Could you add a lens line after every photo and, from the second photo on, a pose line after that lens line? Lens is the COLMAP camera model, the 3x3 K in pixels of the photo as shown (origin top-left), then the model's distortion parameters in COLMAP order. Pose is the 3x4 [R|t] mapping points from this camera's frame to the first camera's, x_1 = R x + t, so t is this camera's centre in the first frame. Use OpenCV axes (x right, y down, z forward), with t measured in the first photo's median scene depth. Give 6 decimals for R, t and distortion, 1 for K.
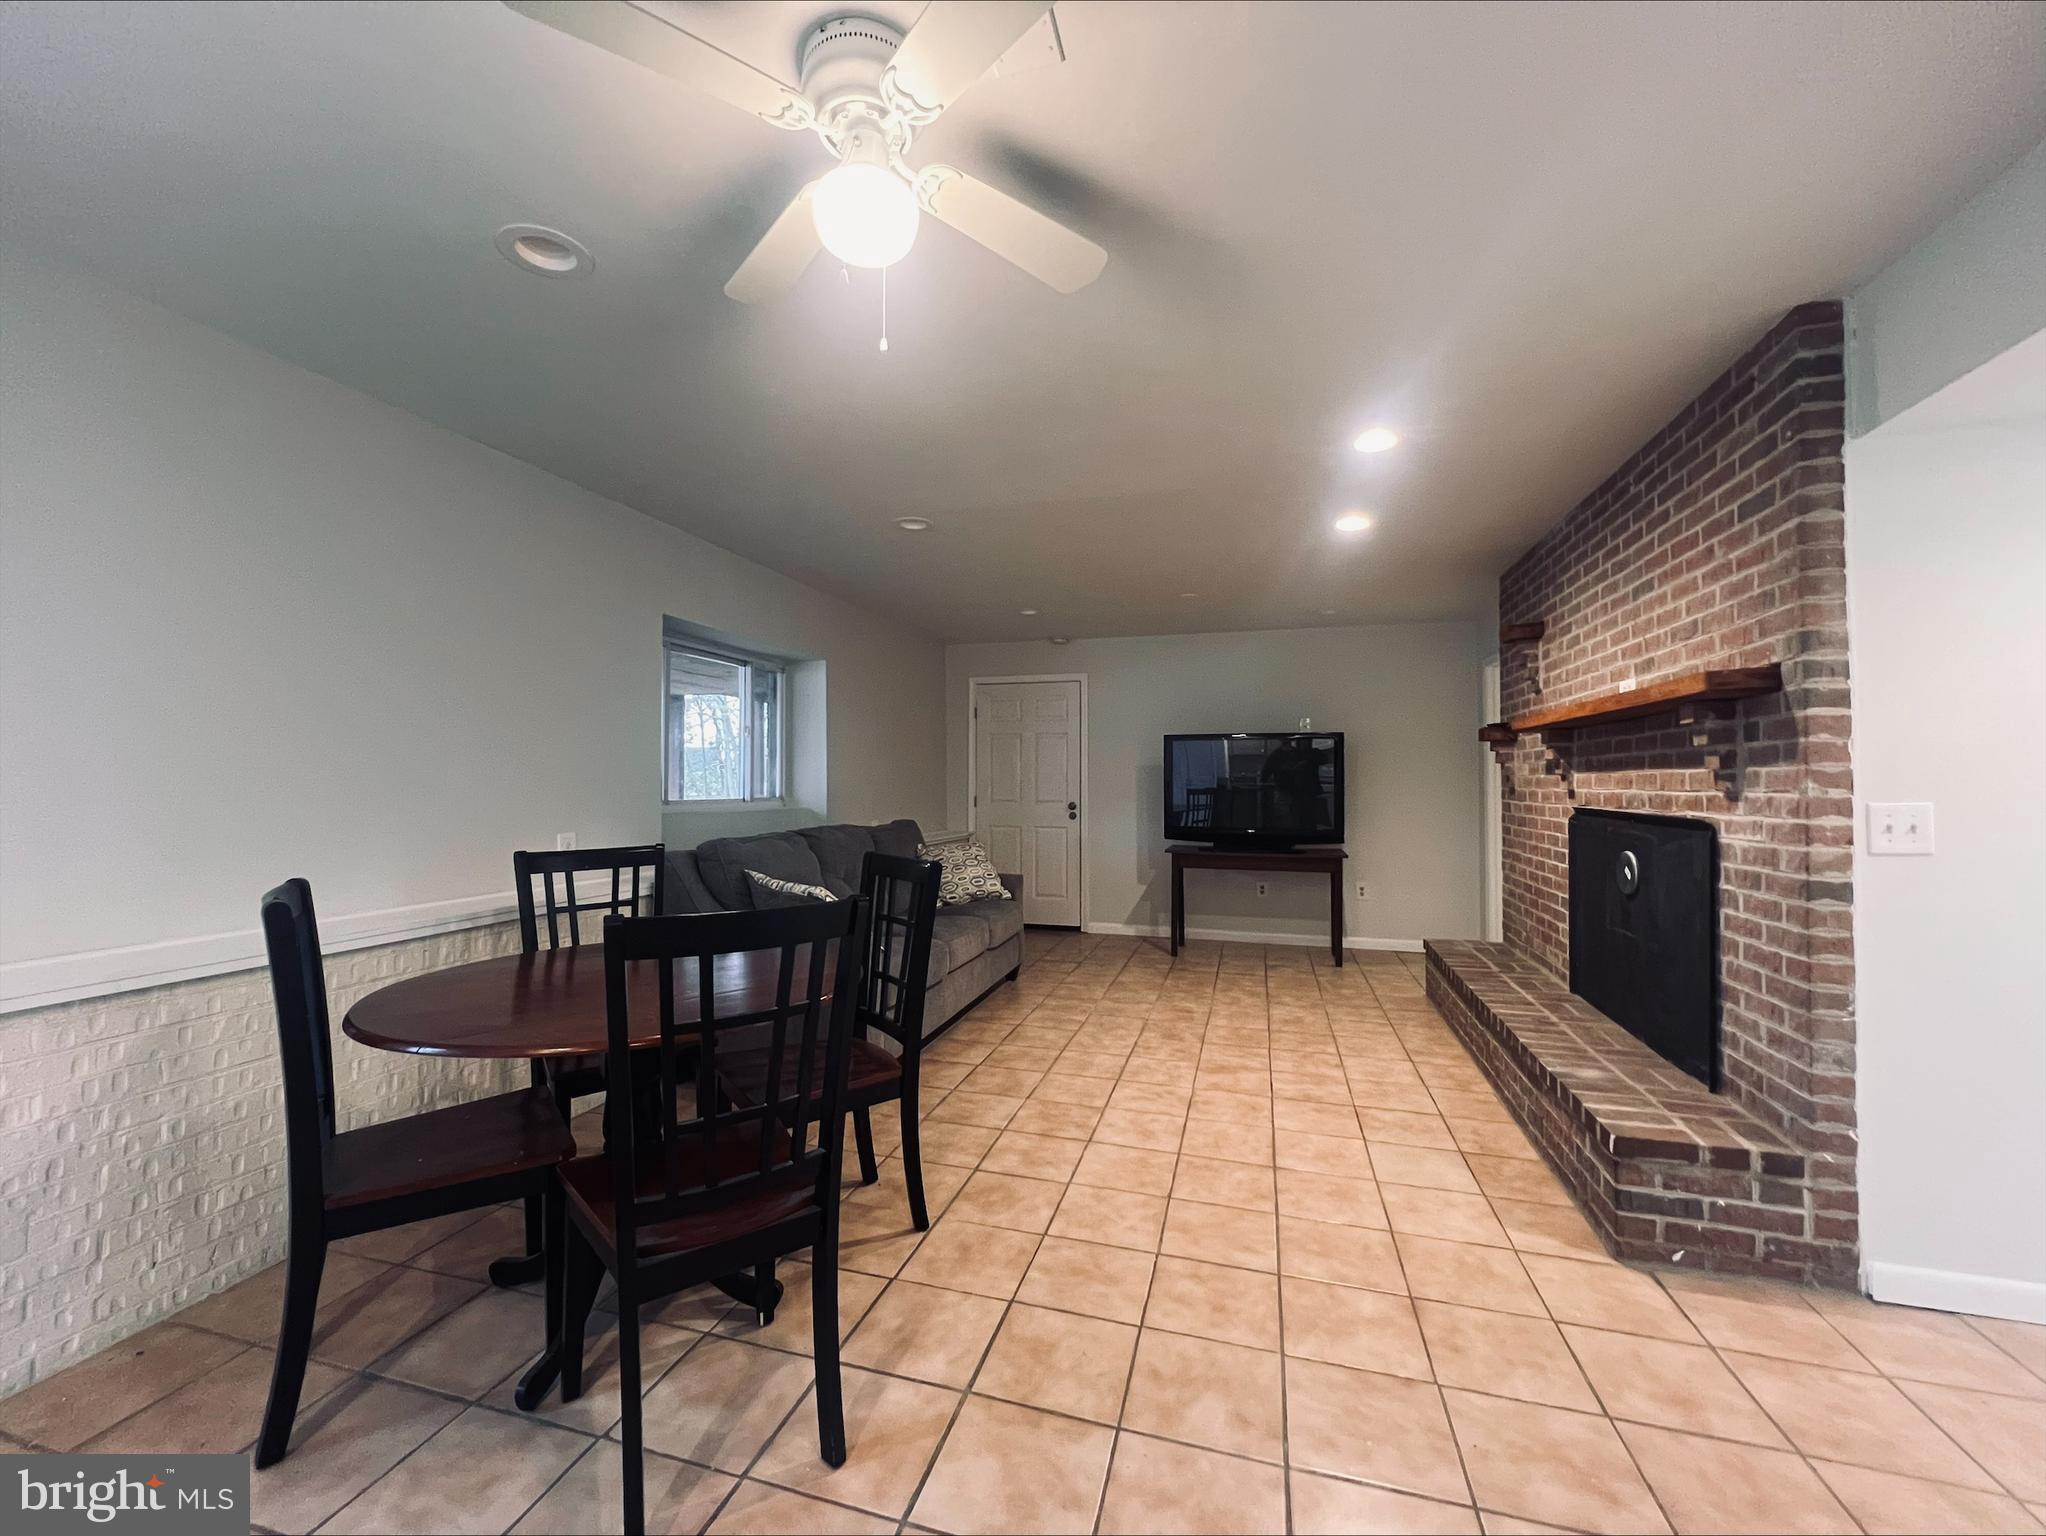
lens RADIAL K [[825.9, 0, 1023.0], [0, 825.9, 768.0], [0, 0, 1]] dist [0.000584, 0.000046]
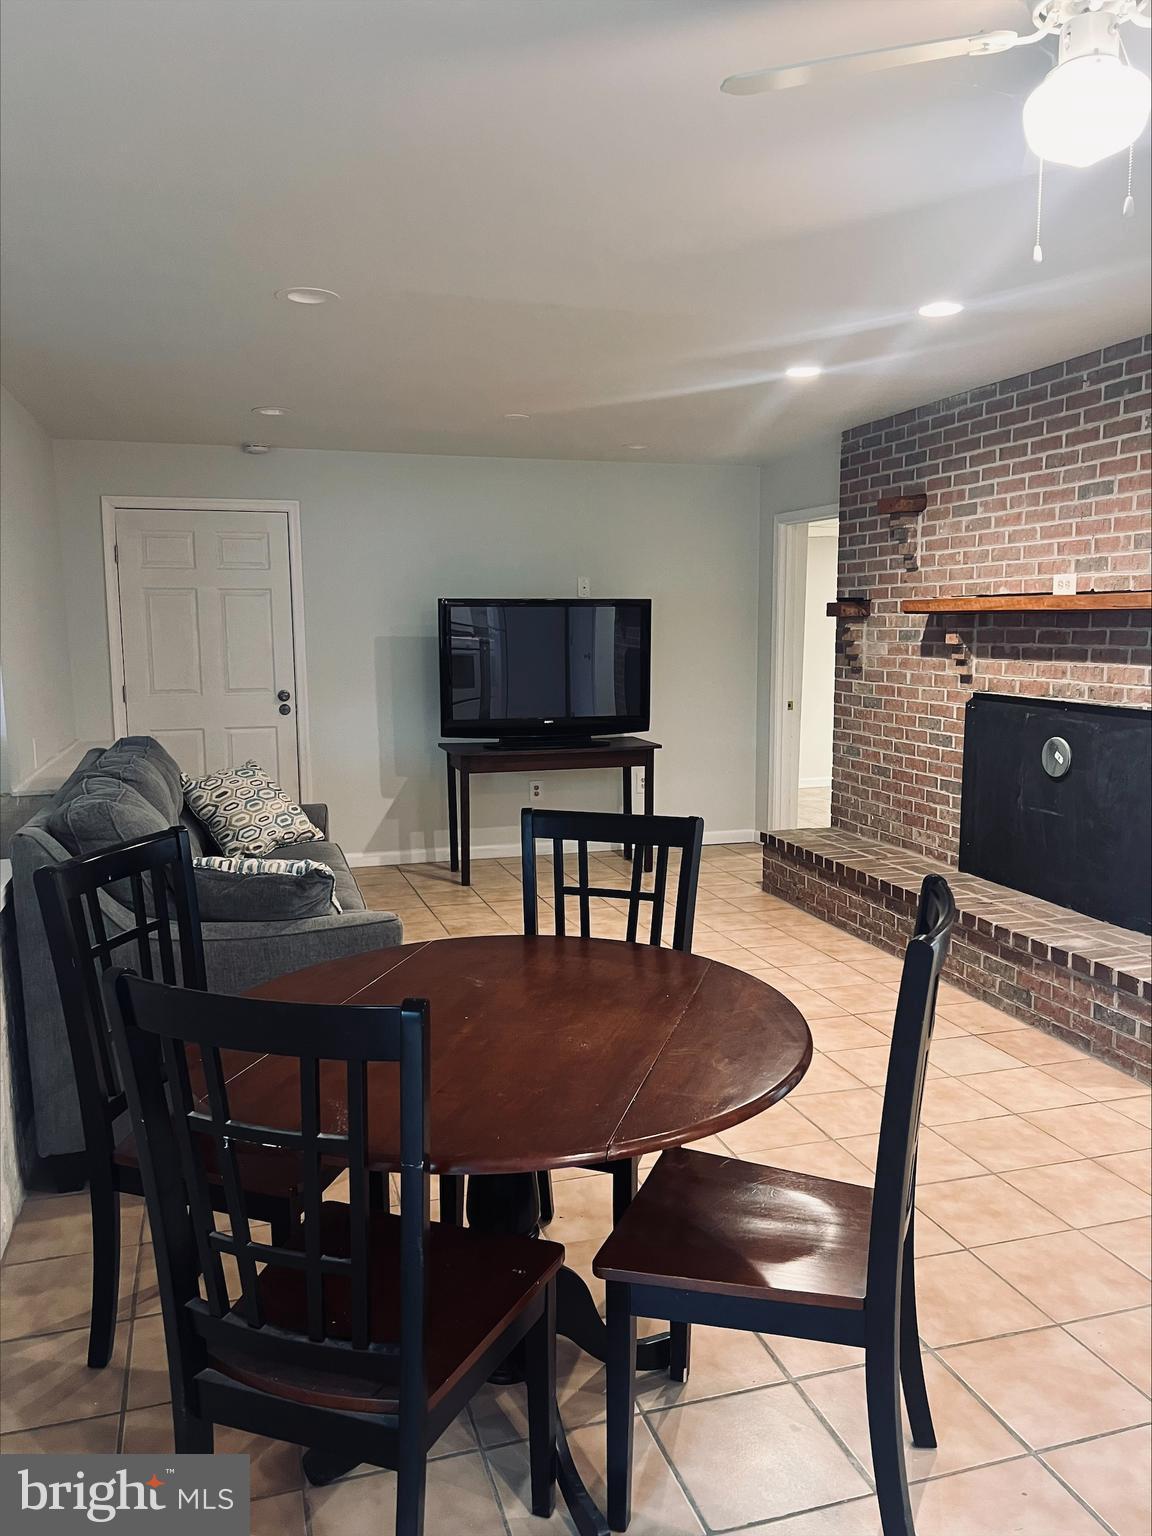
lens RADIAL K [[1156.0, 0, 589.5], [0, 1156.0, 782.8], [0, 0, 1]] dist [0.073071, -0.120463]
pose [[0.829765, -0.085294, 0.551556, -0.512693], [-0.001054, 0.988012, 0.154374, -0.061908], [-0.558111, -0.128676, 0.819728, 0.076091]]
